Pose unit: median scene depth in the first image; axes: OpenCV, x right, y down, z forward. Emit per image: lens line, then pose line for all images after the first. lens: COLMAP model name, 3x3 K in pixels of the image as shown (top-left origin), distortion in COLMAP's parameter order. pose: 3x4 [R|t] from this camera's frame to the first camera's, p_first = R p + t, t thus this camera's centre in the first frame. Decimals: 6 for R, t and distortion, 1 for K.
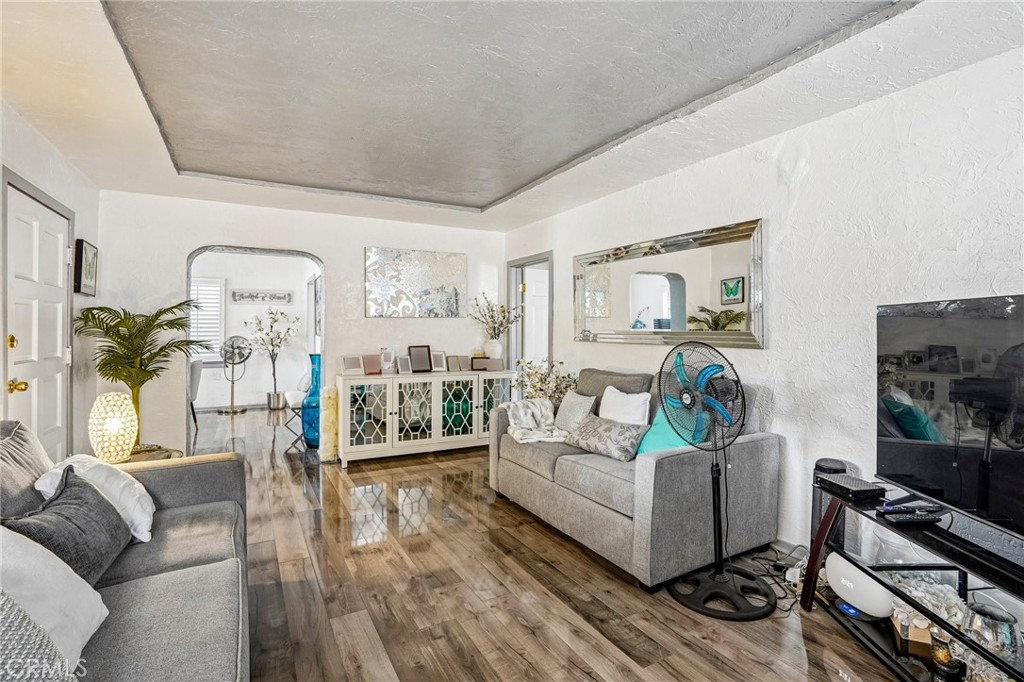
lens RADIAL K [[475.2, 0, 509.5], [0, 475.2, 332.5], [0, 0, 1]] dist [-0.016833, 0.000297]
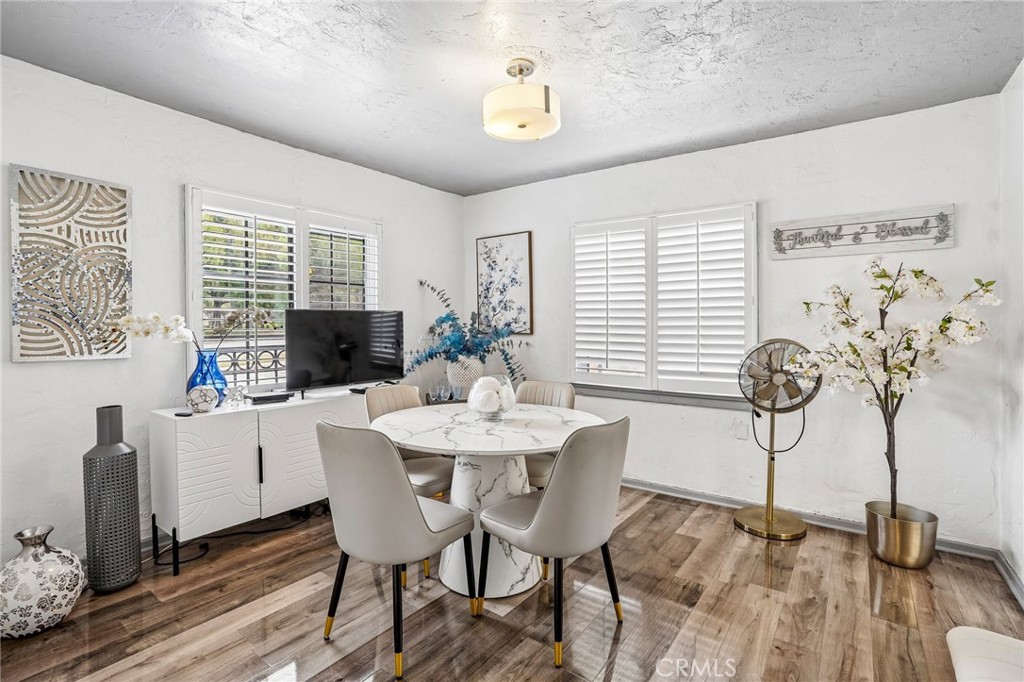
lens RADIAL K [[475.2, 0, 511.0], [0, 475.2, 330.5], [0, 0, 1]] dist [-0.016833, 0.000297]
pose [[0.419294, 0.007419, -0.907820, -0.308515], [0.007576, 0.999903, 0.011670, -0.006062], [0.907819, -0.011771, 0.419198, 0.616156]]
